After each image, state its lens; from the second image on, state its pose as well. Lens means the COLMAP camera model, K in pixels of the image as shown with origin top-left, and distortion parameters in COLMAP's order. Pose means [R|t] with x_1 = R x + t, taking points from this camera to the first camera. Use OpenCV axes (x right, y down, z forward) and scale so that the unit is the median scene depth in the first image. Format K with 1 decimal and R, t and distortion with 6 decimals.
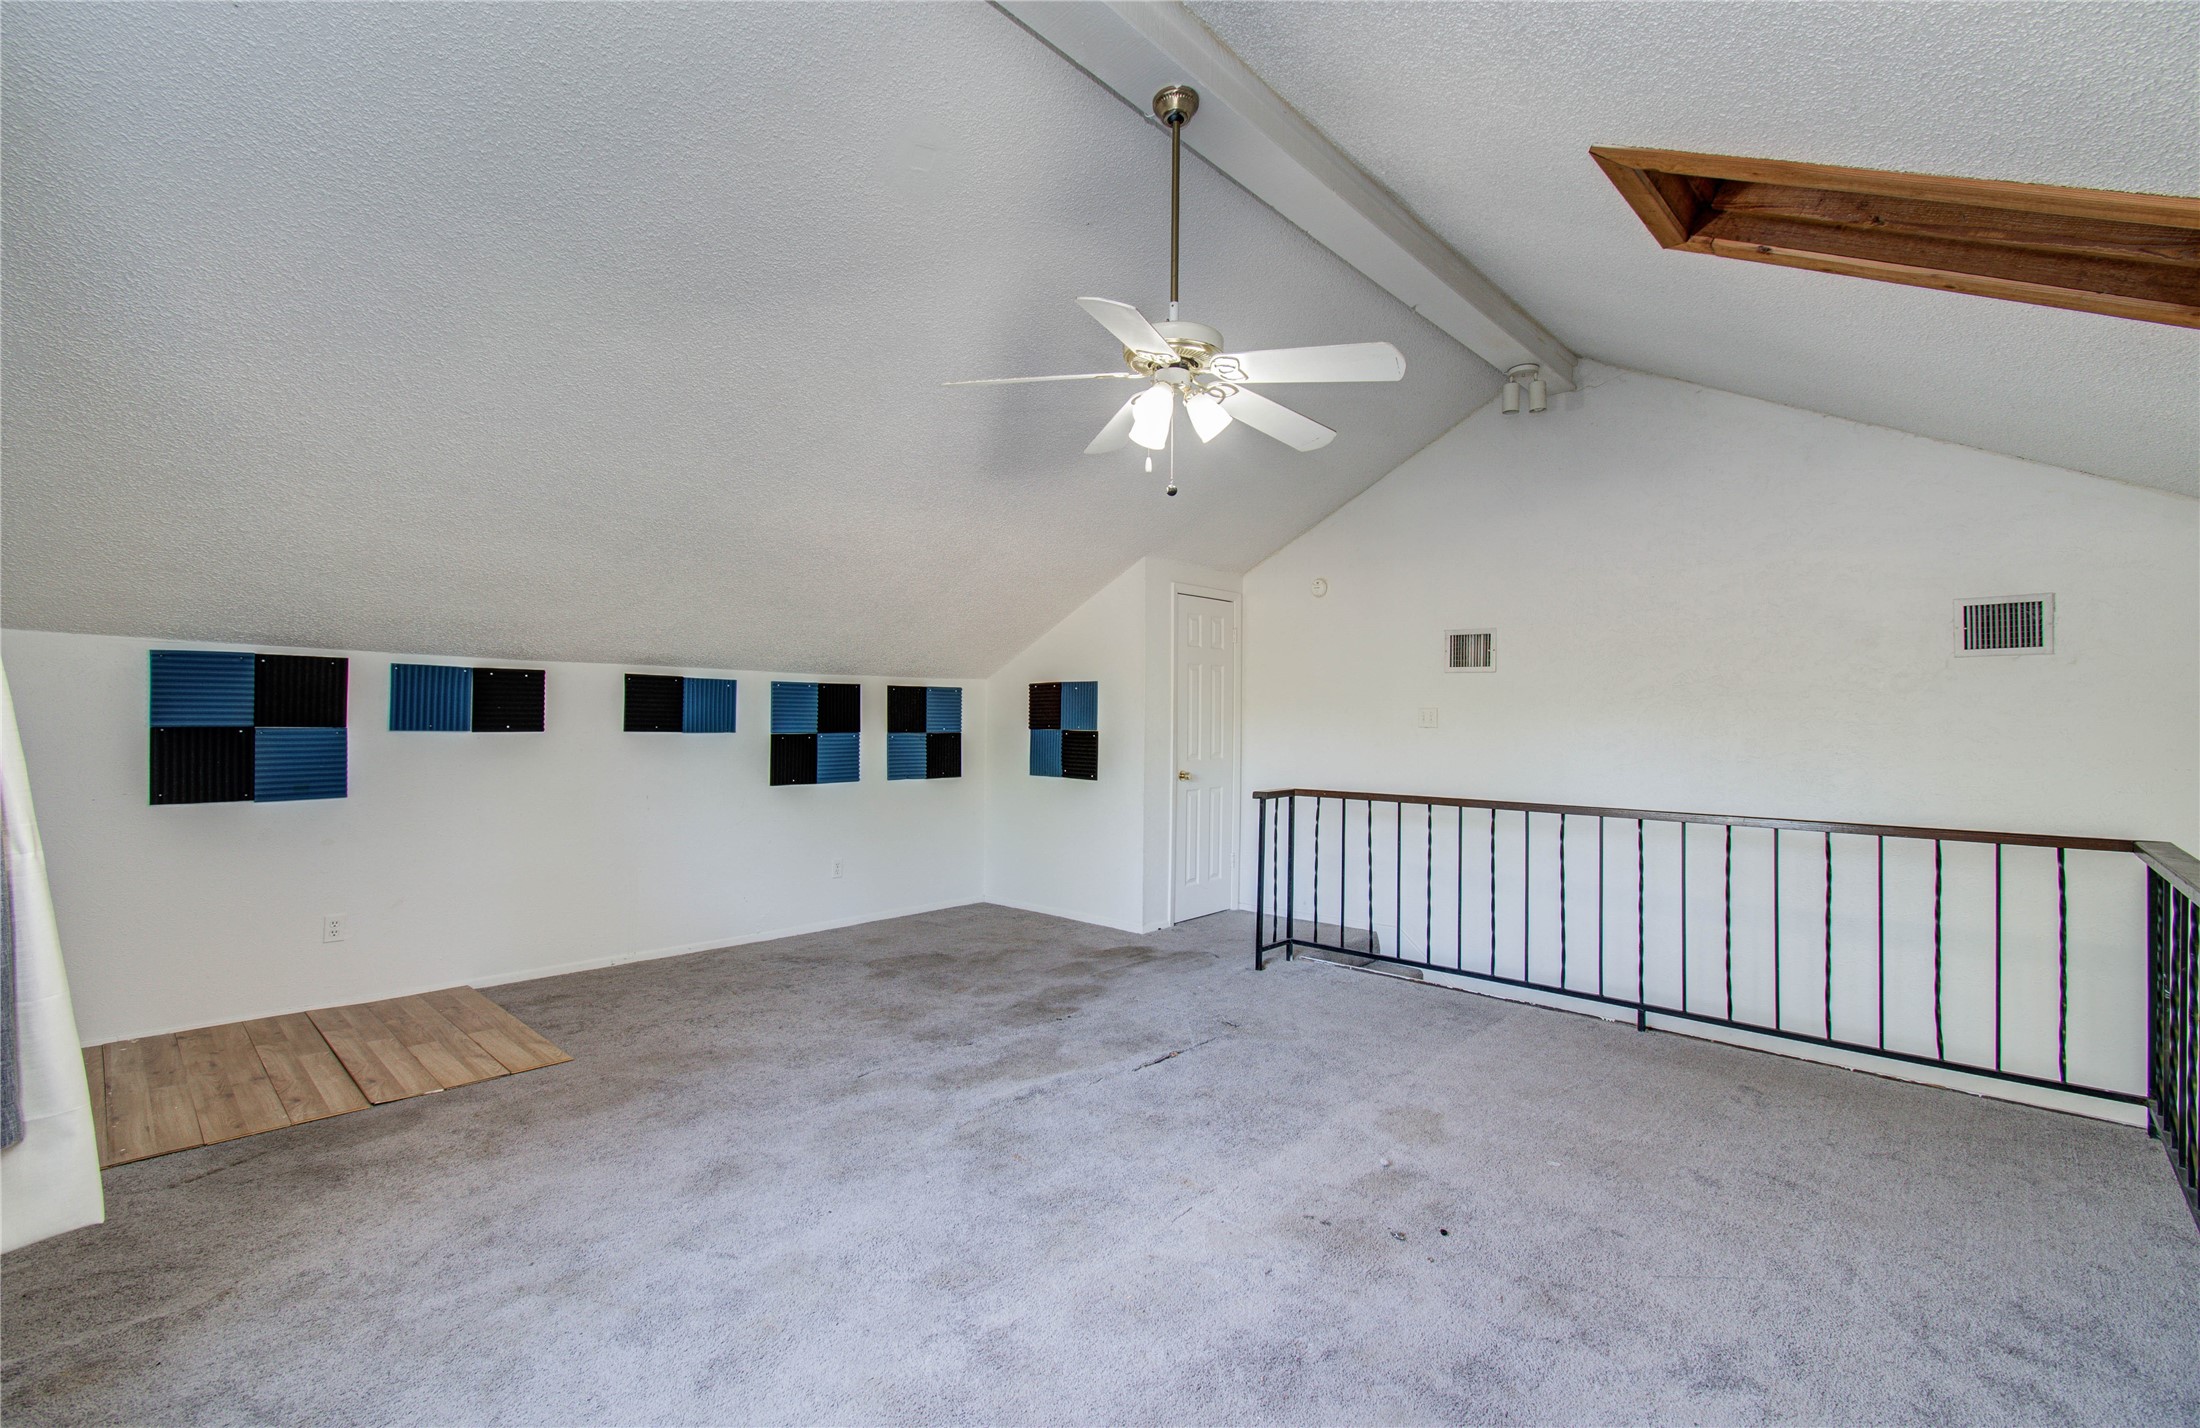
lens RADIAL K [[953.7, 0, 1096.8], [0, 953.7, 714.6], [0, 0, 1]] dist [-0.003780, 0.000105]
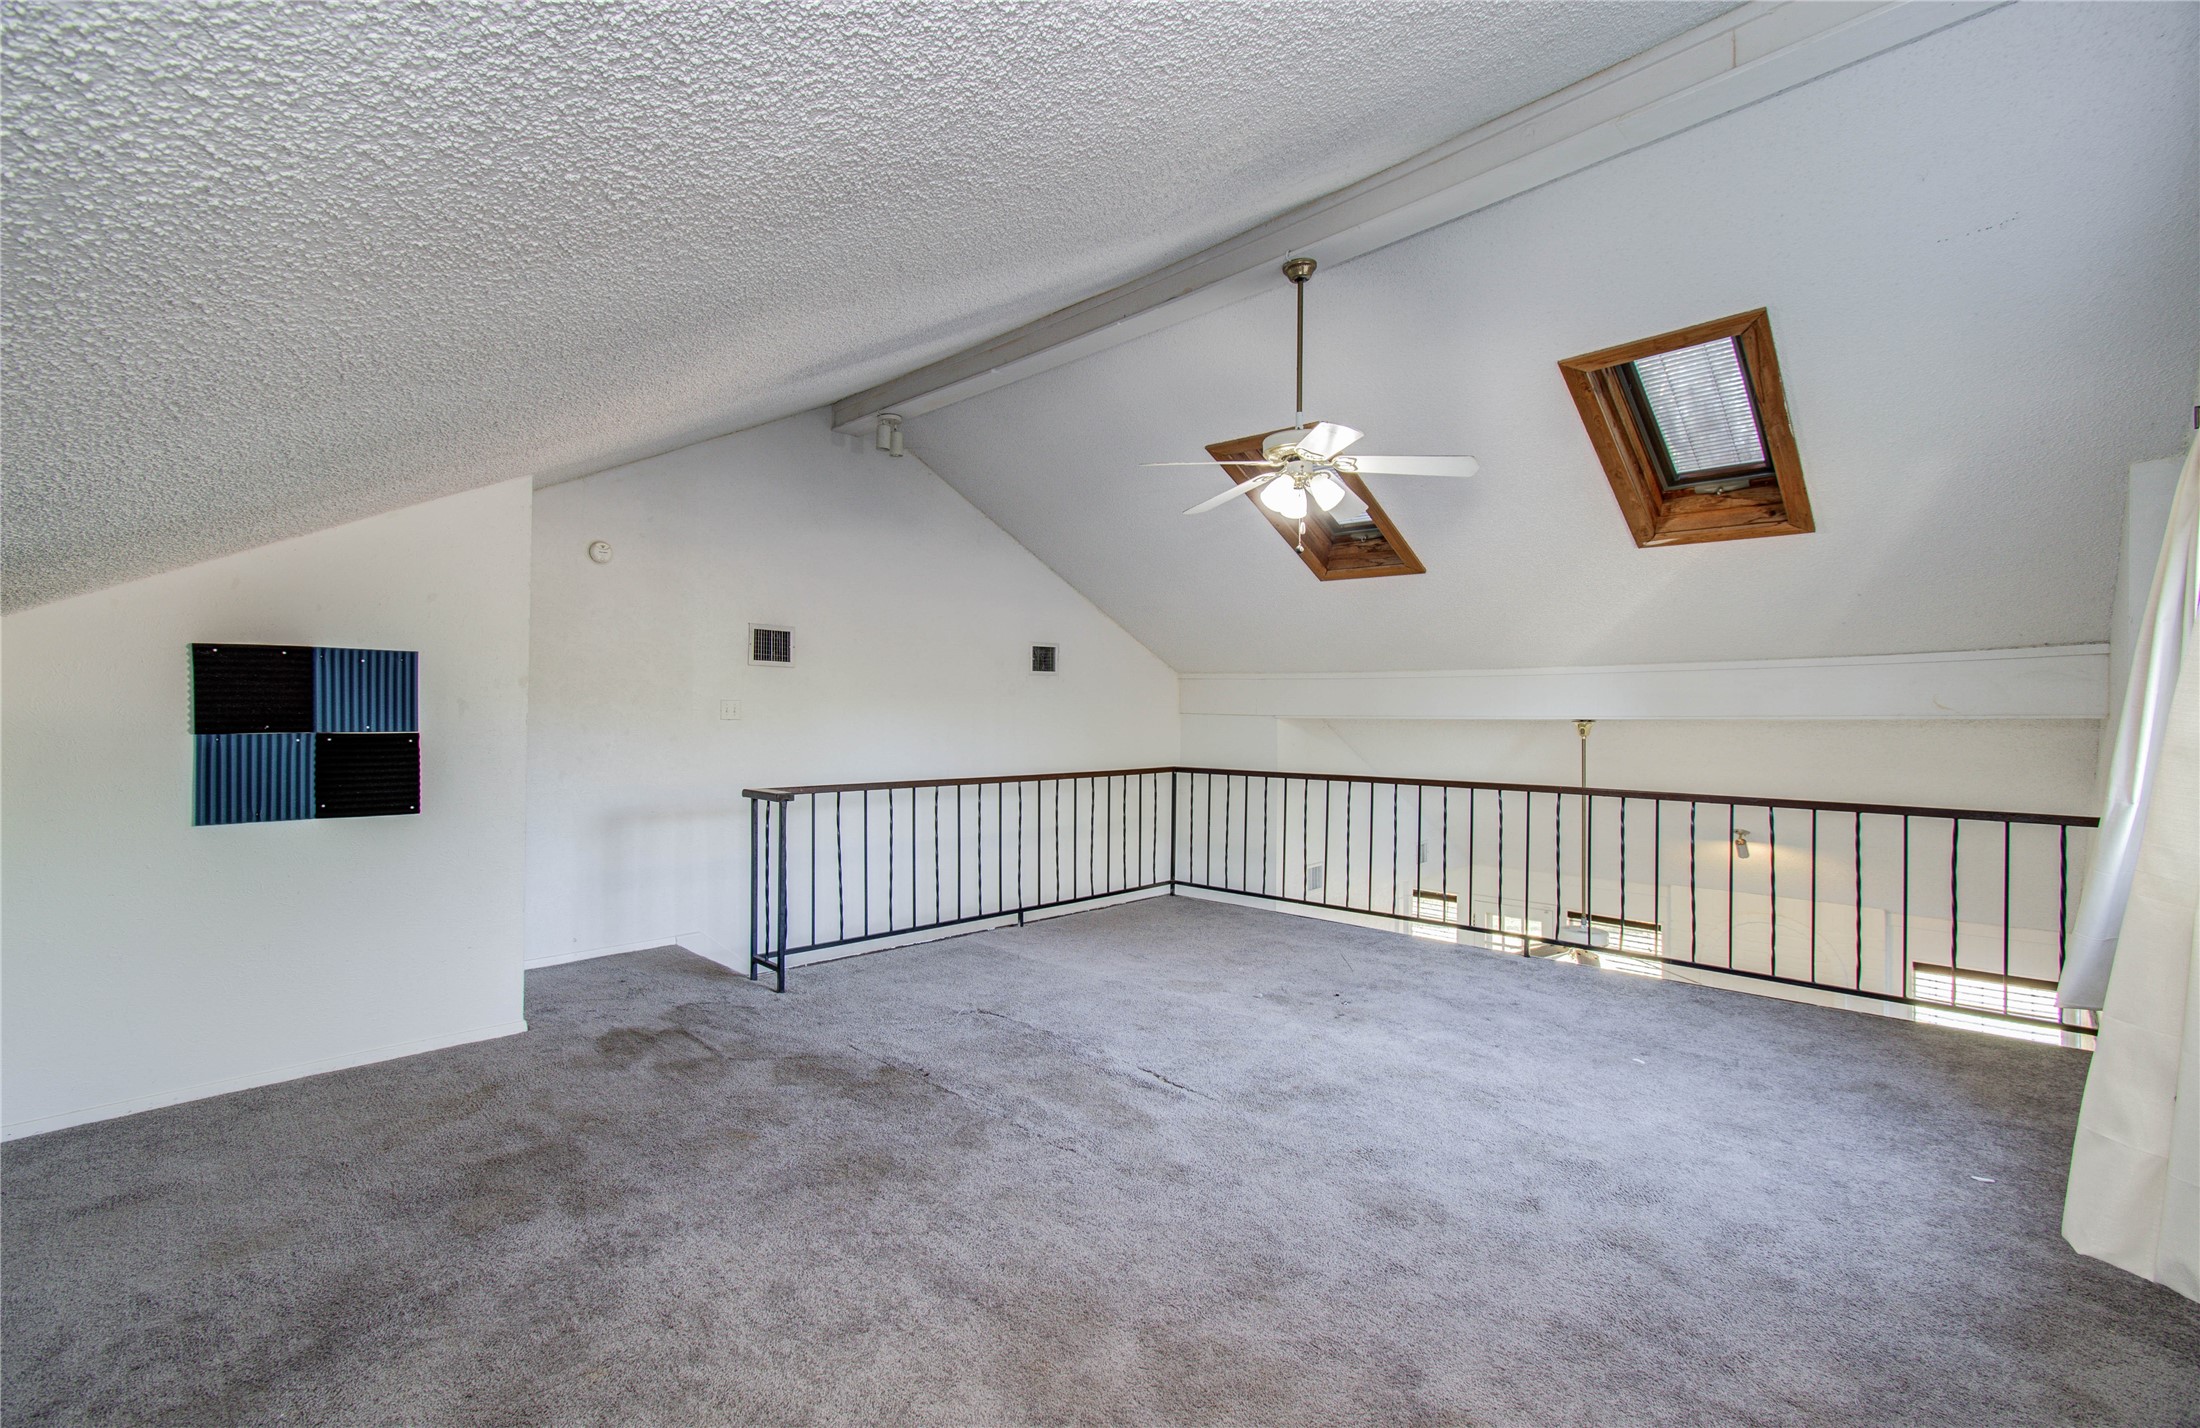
lens RADIAL K [[953.7, 0, 1091.5], [0, 953.7, 715.8], [0, 0, 1]] dist [-0.003780, 0.000105]
pose [[0.033112, -0.006290, 0.999432, -0.899433], [-0.008894, 0.999939, 0.006588, -0.001455], [-0.999412, -0.009107, 0.033054, 0.860807]]
